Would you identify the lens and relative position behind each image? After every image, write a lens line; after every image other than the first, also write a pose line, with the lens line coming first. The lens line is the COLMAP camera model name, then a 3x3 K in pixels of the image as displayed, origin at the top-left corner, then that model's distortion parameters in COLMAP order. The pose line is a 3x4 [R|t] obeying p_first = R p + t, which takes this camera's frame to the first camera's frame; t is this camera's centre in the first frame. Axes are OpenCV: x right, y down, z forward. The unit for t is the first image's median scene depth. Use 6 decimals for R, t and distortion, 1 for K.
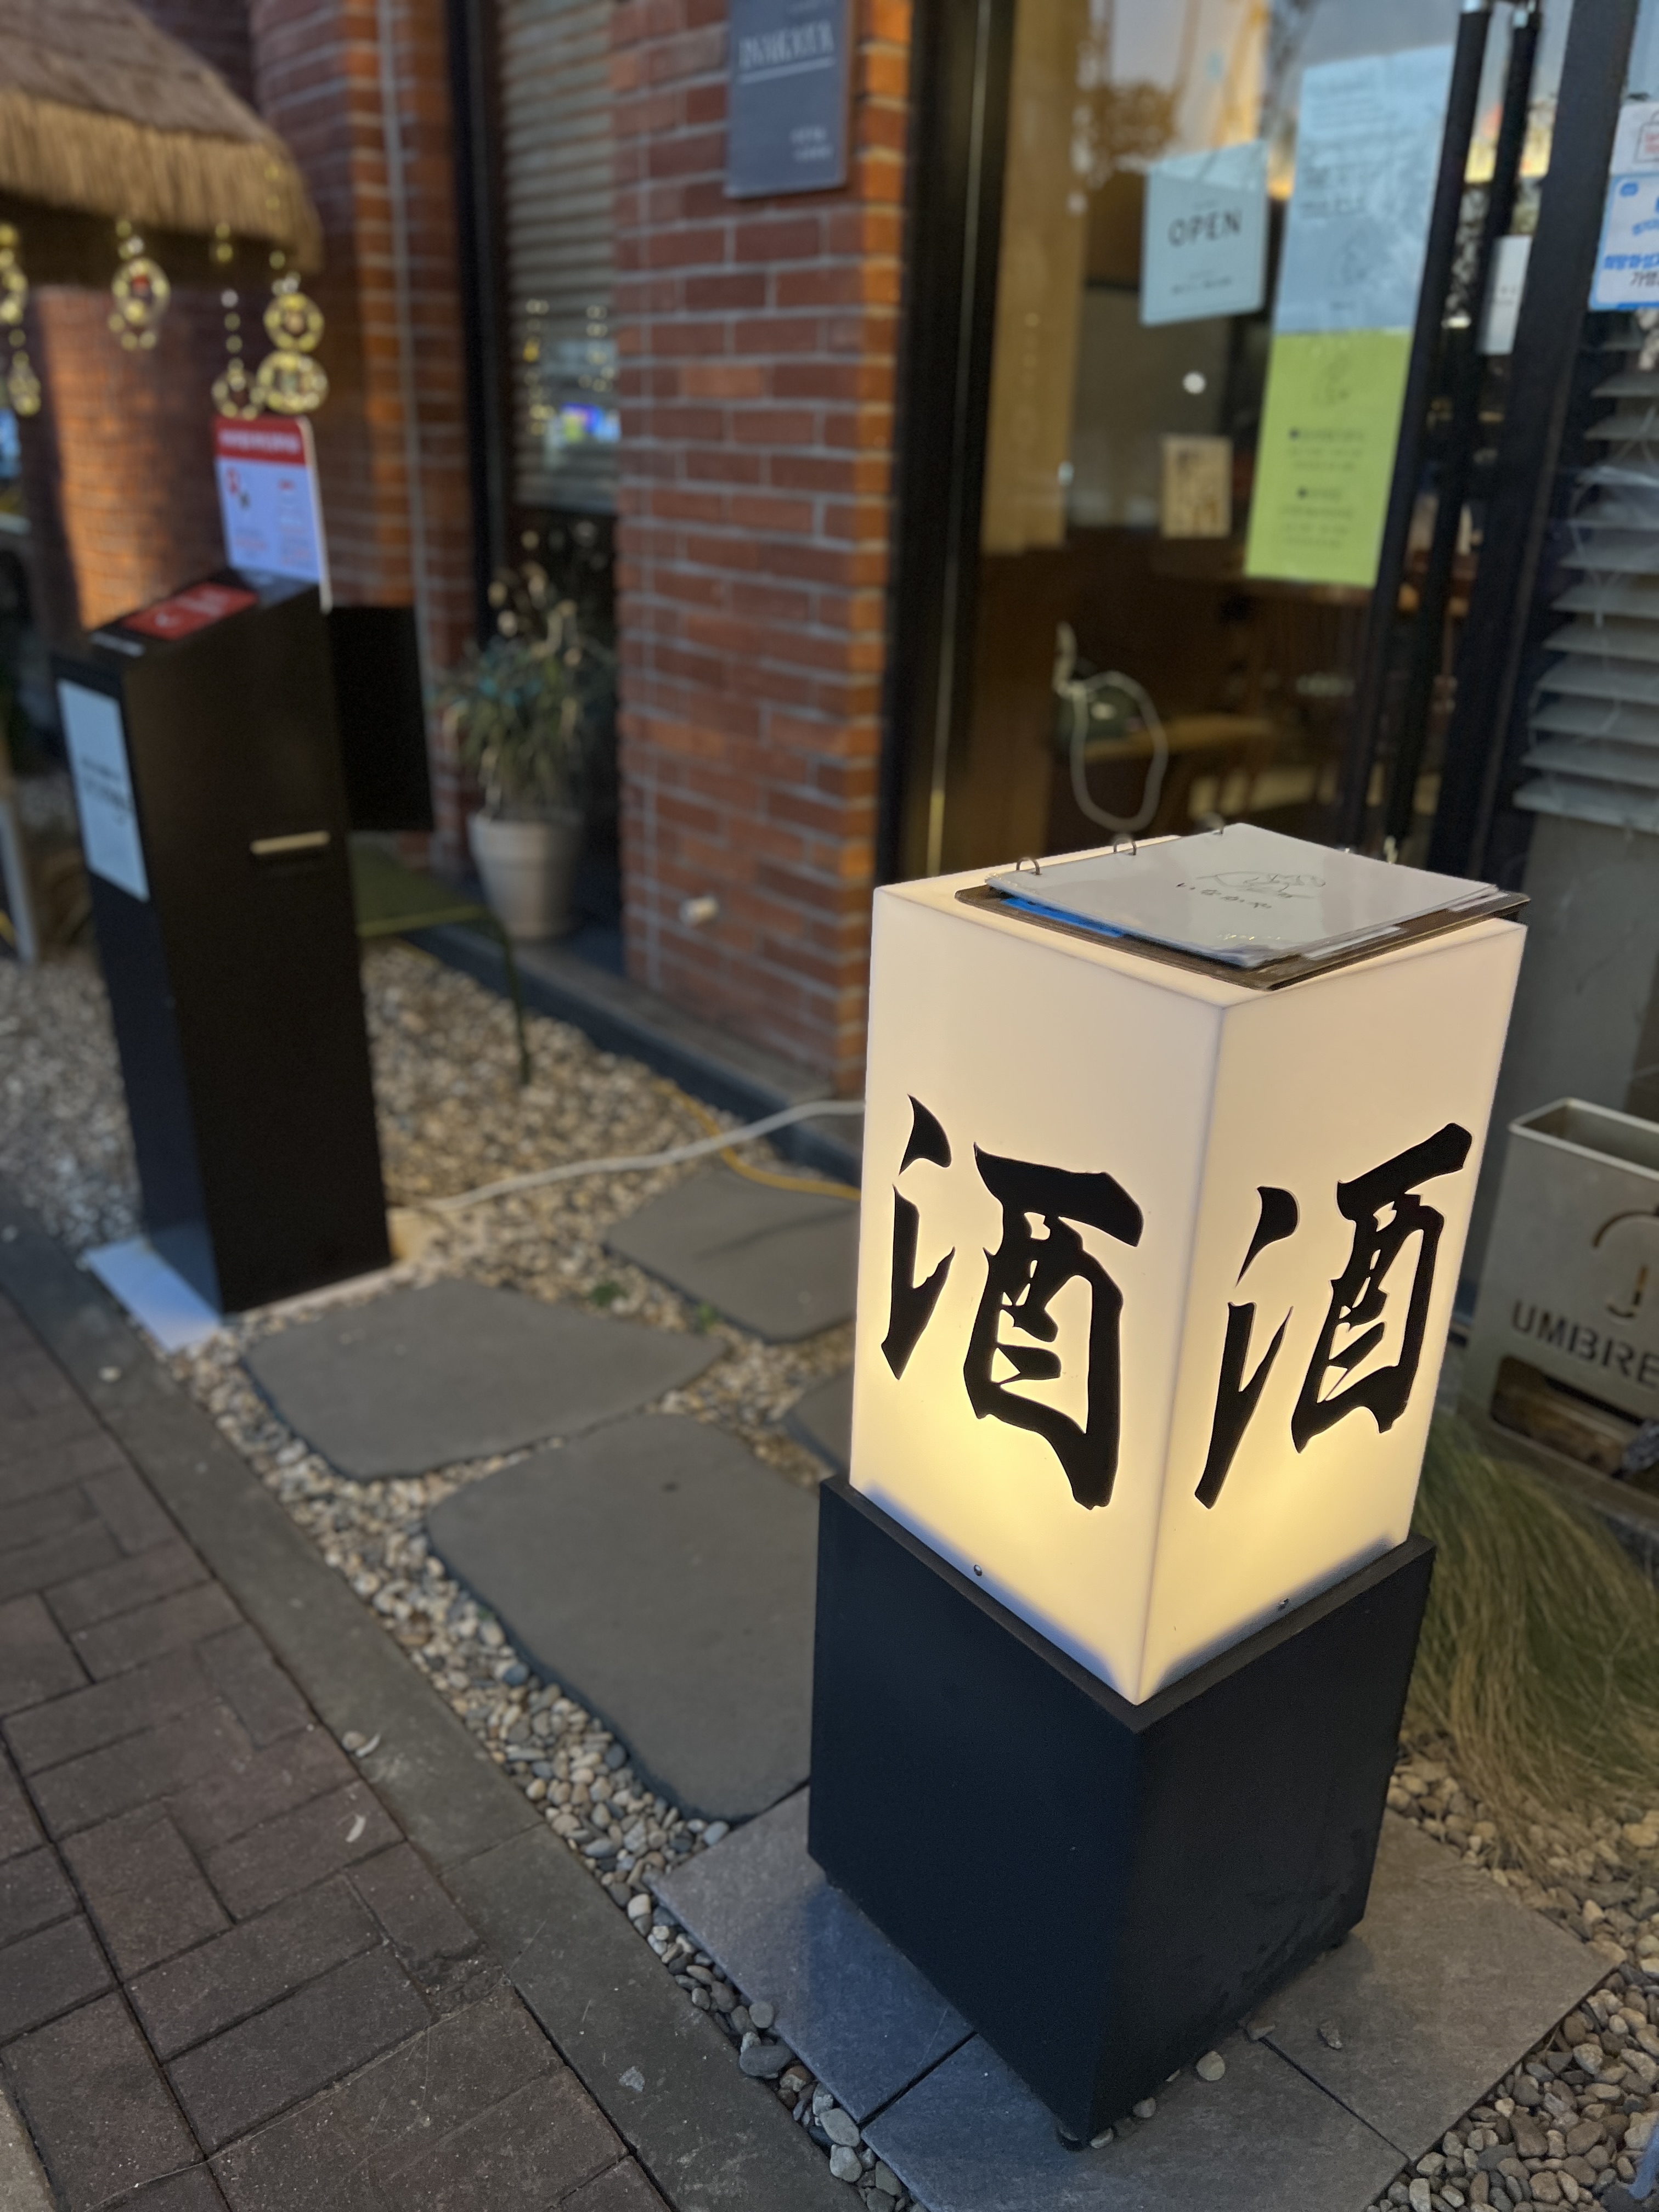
lens RADIAL K [[1663.2, 0, 859.1], [0, 1663.2, 1109.5], [0, 0, 1]] dist [0.063808, -0.074972]
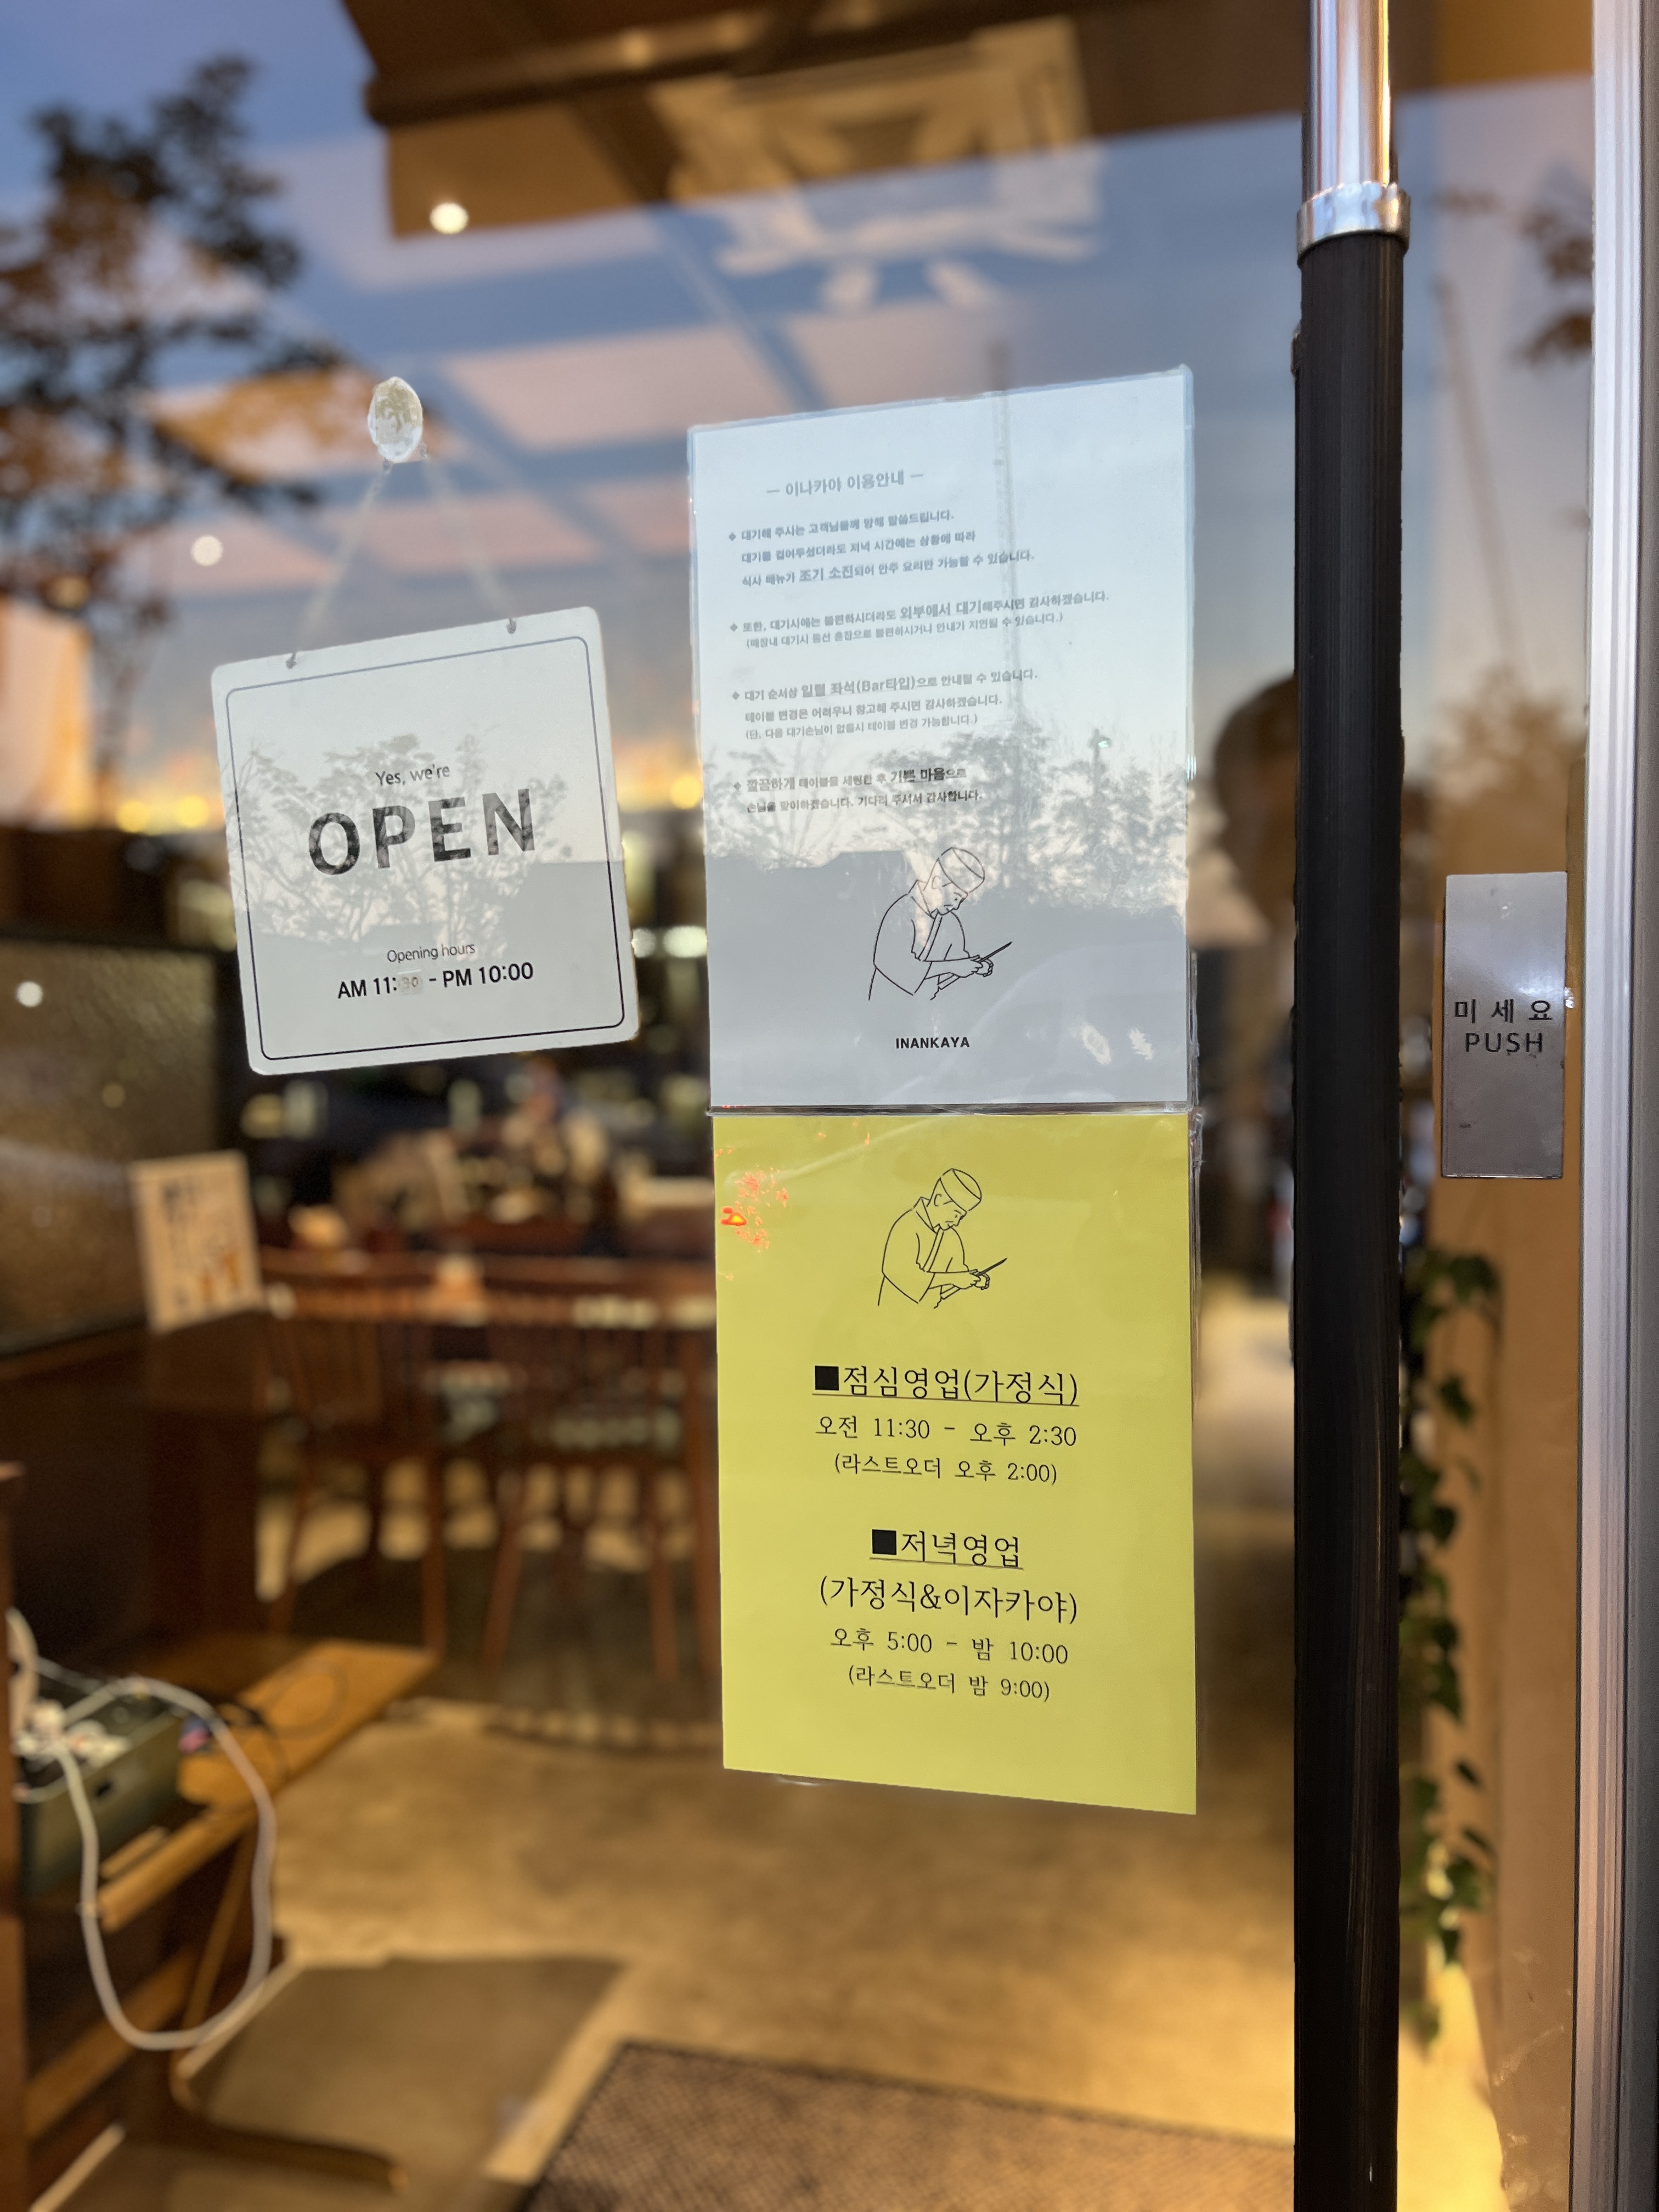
lens RADIAL K [[1663.2, 0, 859.1], [0, 1663.2, 1109.5], [0, 0, 1]] dist [0.063808, -0.074972]
pose [[0.805273, -0.061909, 0.589663, 0.056868], [0.258418, 0.931747, -0.255084, -0.298147], [-0.533625, 0.357792, 0.766309, 0.587832]]
